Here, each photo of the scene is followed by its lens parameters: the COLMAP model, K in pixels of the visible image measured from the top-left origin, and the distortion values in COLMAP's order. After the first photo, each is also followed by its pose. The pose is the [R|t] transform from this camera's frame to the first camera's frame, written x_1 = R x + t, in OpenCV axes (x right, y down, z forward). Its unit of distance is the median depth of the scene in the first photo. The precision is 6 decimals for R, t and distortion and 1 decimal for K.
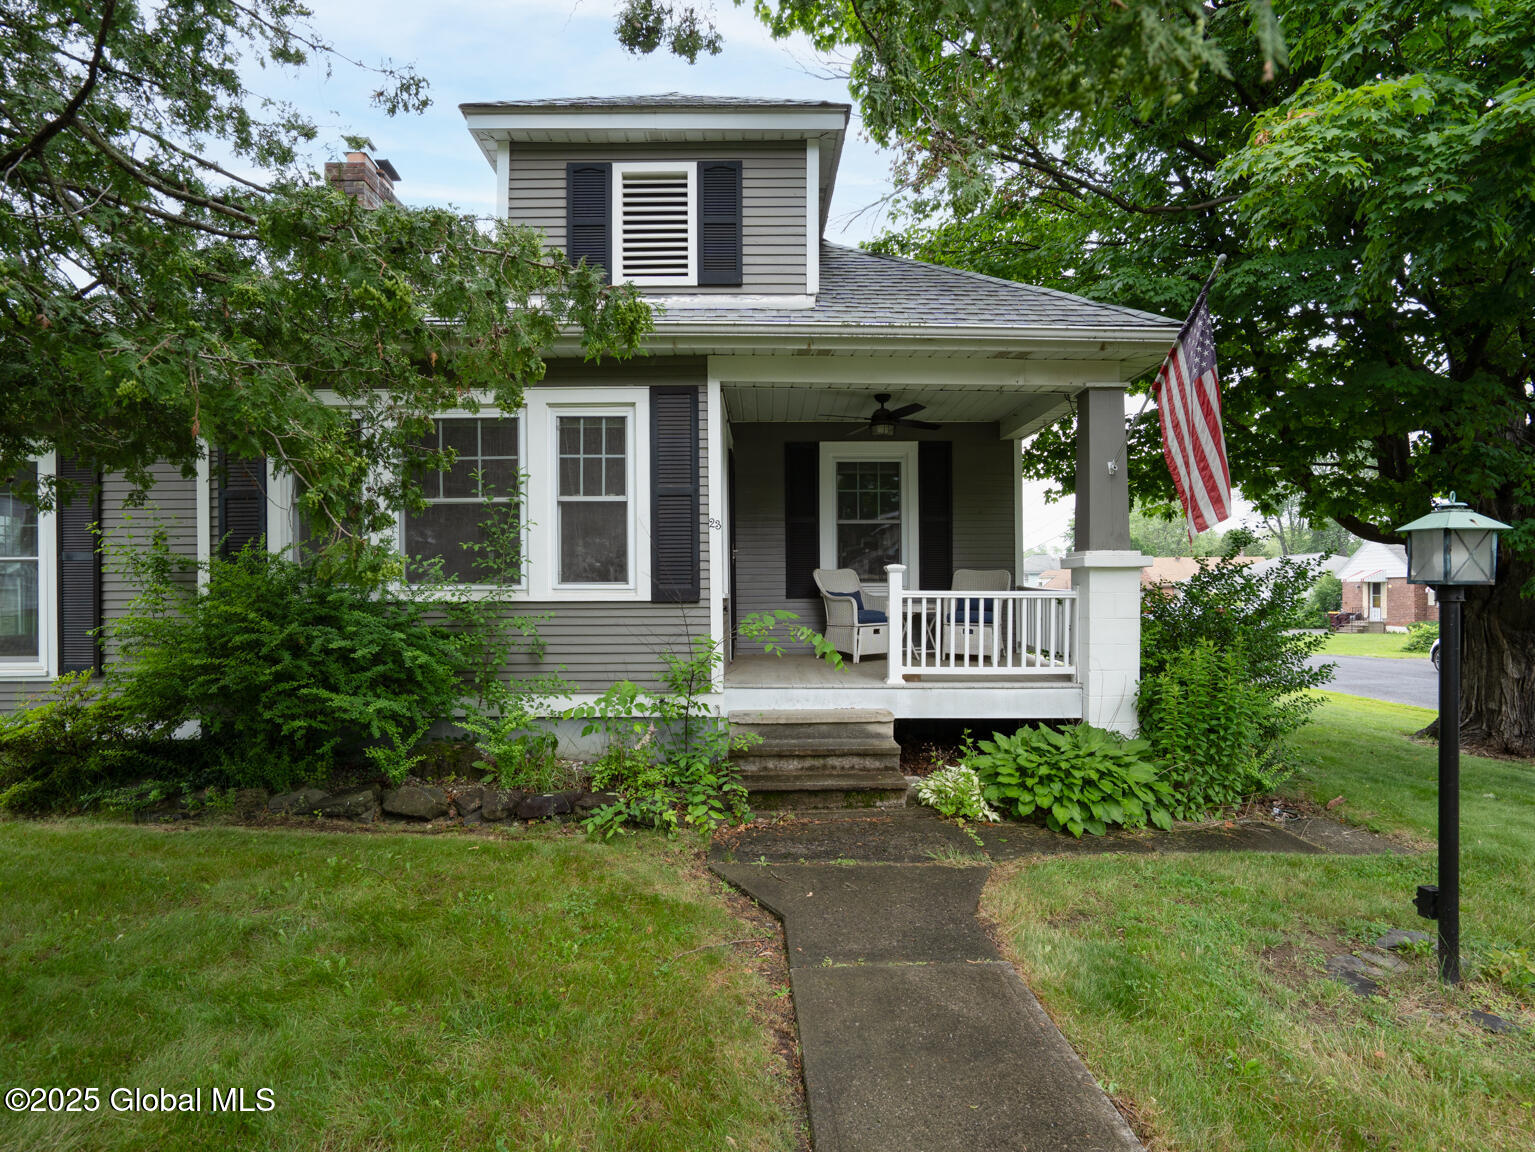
lens RADIAL K [[802.0, 0, 761.2], [0, 802.0, 588.4], [0, 0, 1]] dist [-0.045744, 0.026342]
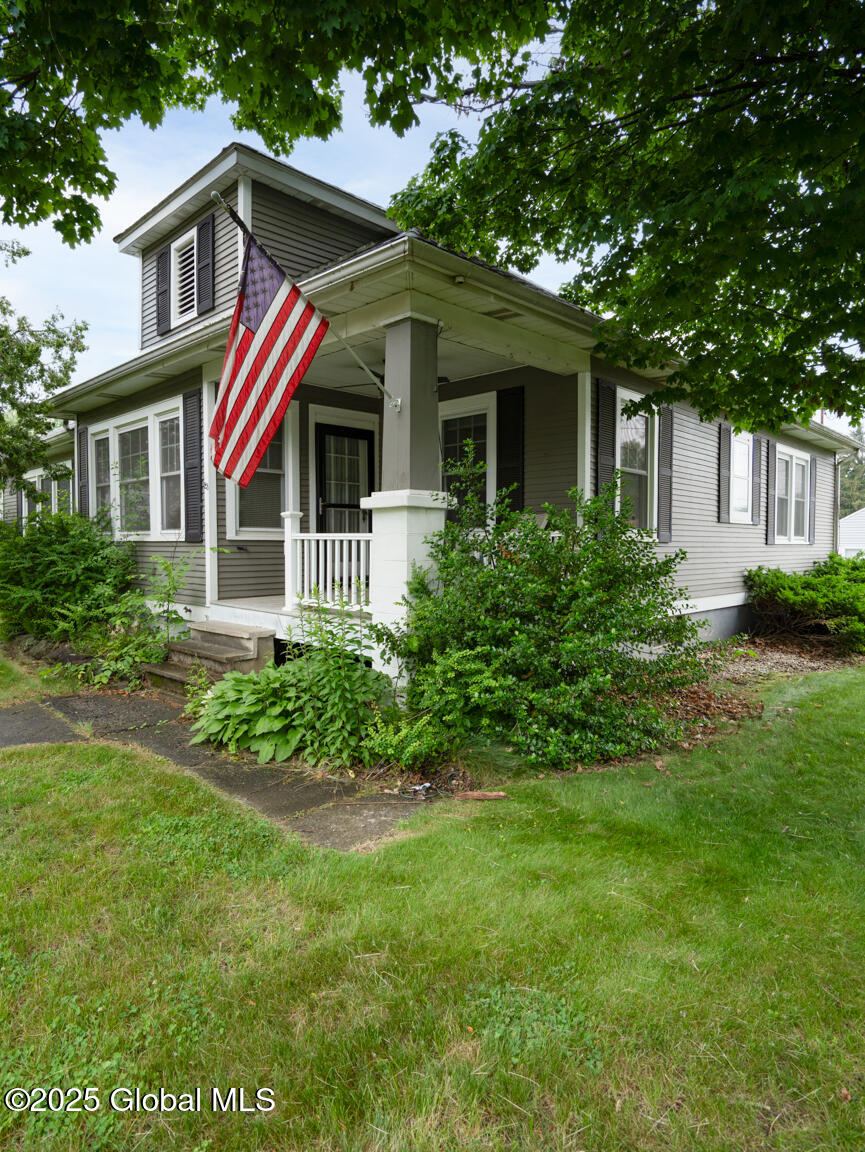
lens RADIAL K [[667.4, 0, 434.6], [0, 667.4, 572.7], [0, 0, 1]] dist [-0.019055, 0.001539]
pose [[0.712108, 0.035411, -0.701176, 1.040968], [-0.000846, 0.998770, 0.049581, 0.012132], [0.702070, -0.034714, 0.711262, 0.447063]]
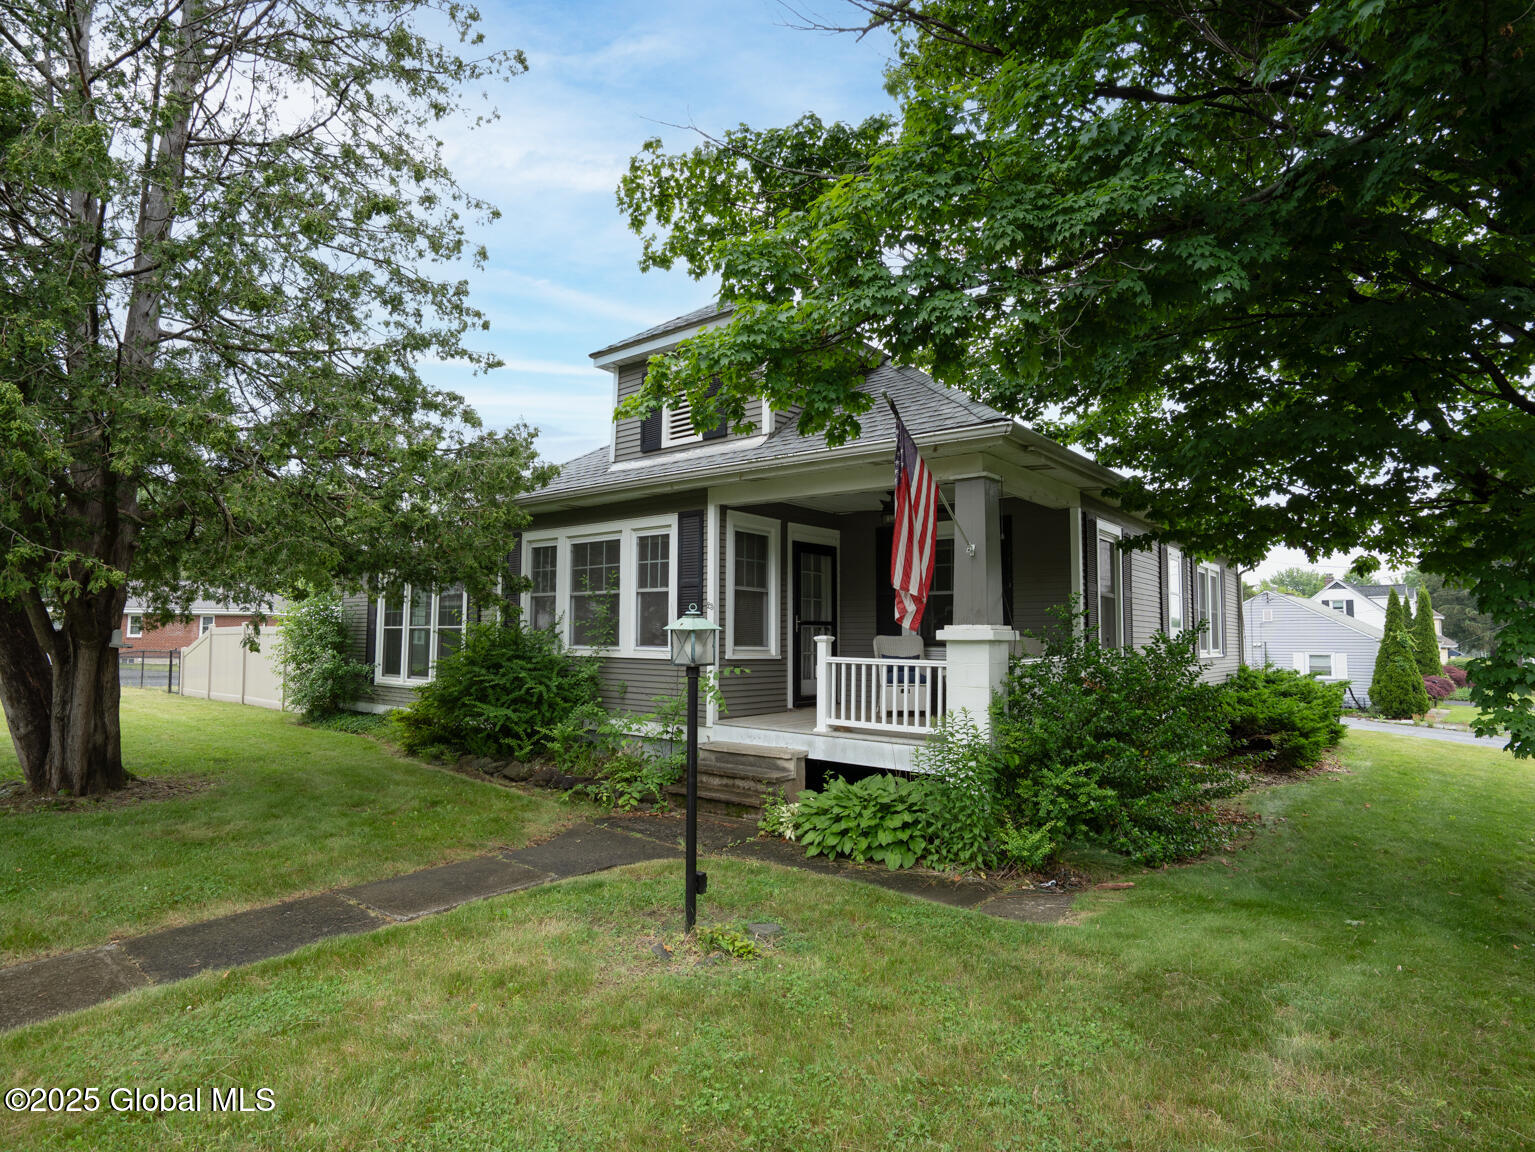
lens RADIAL K [[829.3, 0, 774.1], [0, 829.3, 576.5], [0, 0, 1]] dist [-0.050976, 0.030462]
pose [[0.776028, -0.036819, -0.629623, 0.945716], [-0.008716, 0.997573, -0.069078, -0.032198], [0.630639, 0.059094, 0.773823, -0.059793]]
